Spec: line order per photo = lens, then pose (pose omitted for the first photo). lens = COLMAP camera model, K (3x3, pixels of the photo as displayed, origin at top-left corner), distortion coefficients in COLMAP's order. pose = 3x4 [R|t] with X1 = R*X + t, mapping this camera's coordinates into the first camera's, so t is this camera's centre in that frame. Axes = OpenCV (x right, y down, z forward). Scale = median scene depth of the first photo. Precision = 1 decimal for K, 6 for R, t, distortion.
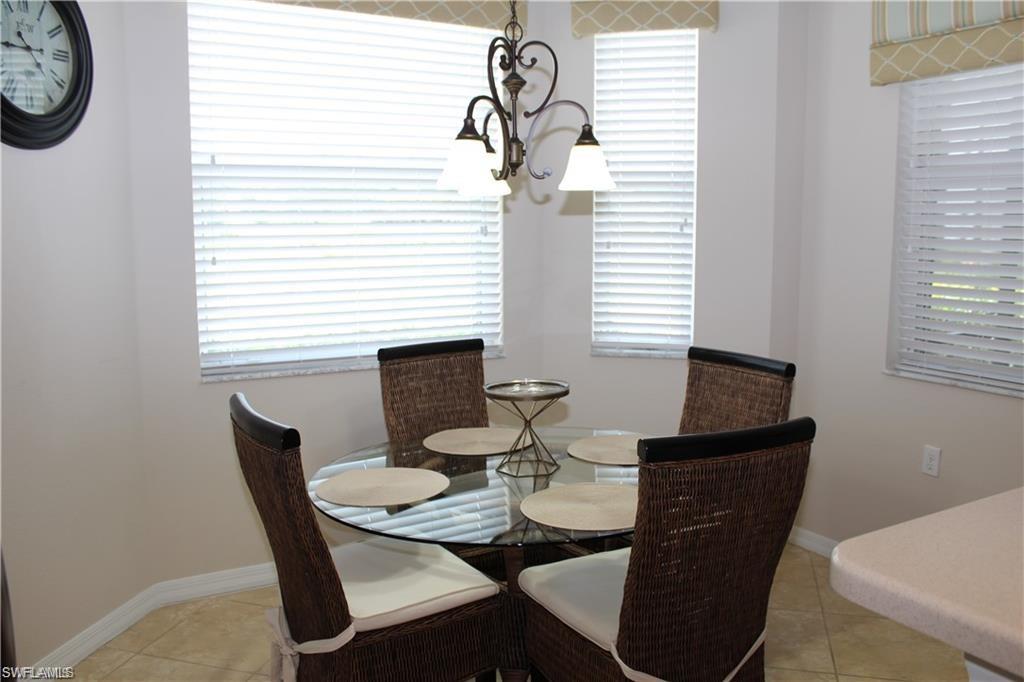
lens RADIAL K [[852.2, 0, 515.1], [0, 852.2, 338.2], [0, 0, 1]] dist [-0.118922, 0.079155]
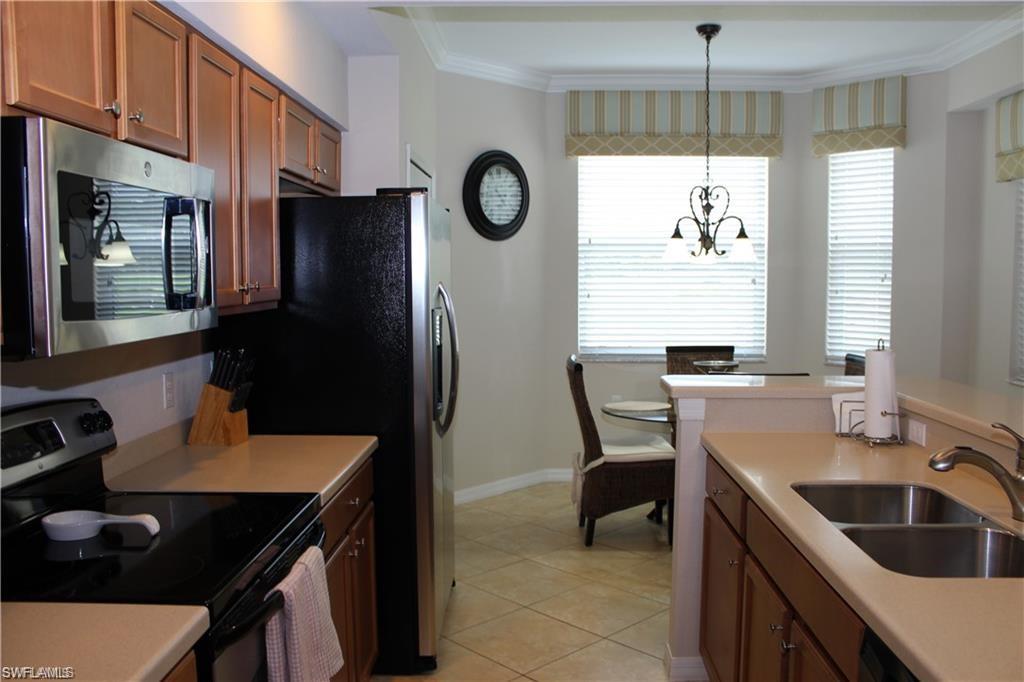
lens RADIAL K [[852.2, 0, 514.0], [0, 852.2, 340.0], [0, 0, 1]] dist [-0.118922, 0.079155]
pose [[0.849592, 0.041398, -0.525813, 0.501301], [-0.068841, 0.997091, -0.032729, 0.078366], [0.522928, 0.064004, 0.849971, -0.681602]]
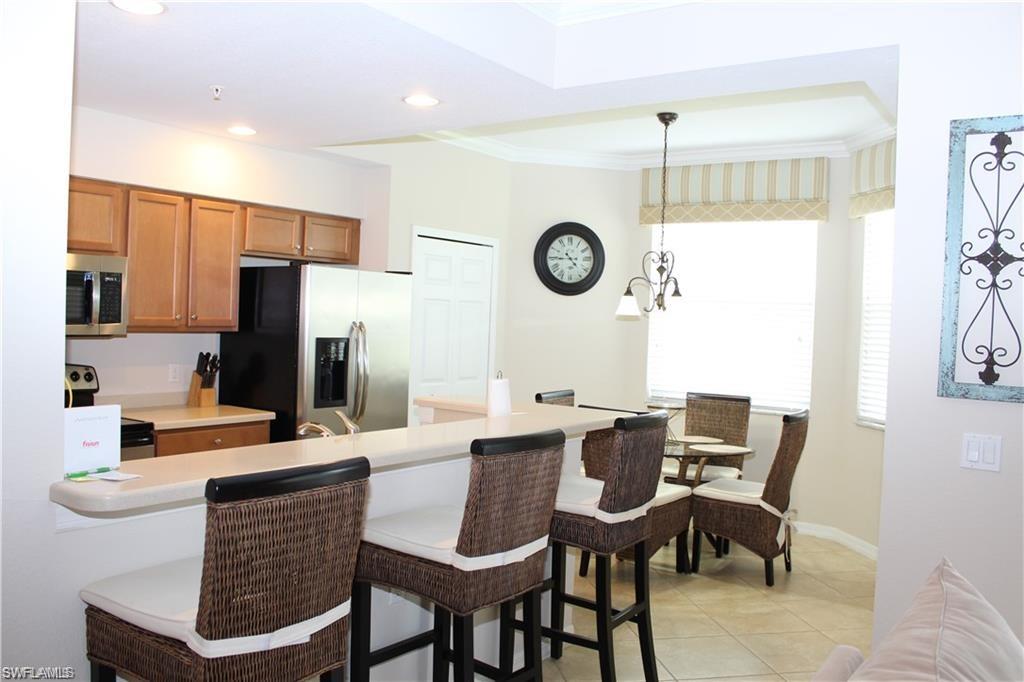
lens RADIAL K [[852.2, 0, 512.8], [0, 852.2, 343.2], [0, 0, 1]] dist [-0.118922, 0.079155]
pose [[0.420598, 0.043928, -0.906183, 1.443811], [-0.156123, 0.987431, -0.024597, 0.010961], [0.893713, 0.151821, 0.422170, -0.227042]]
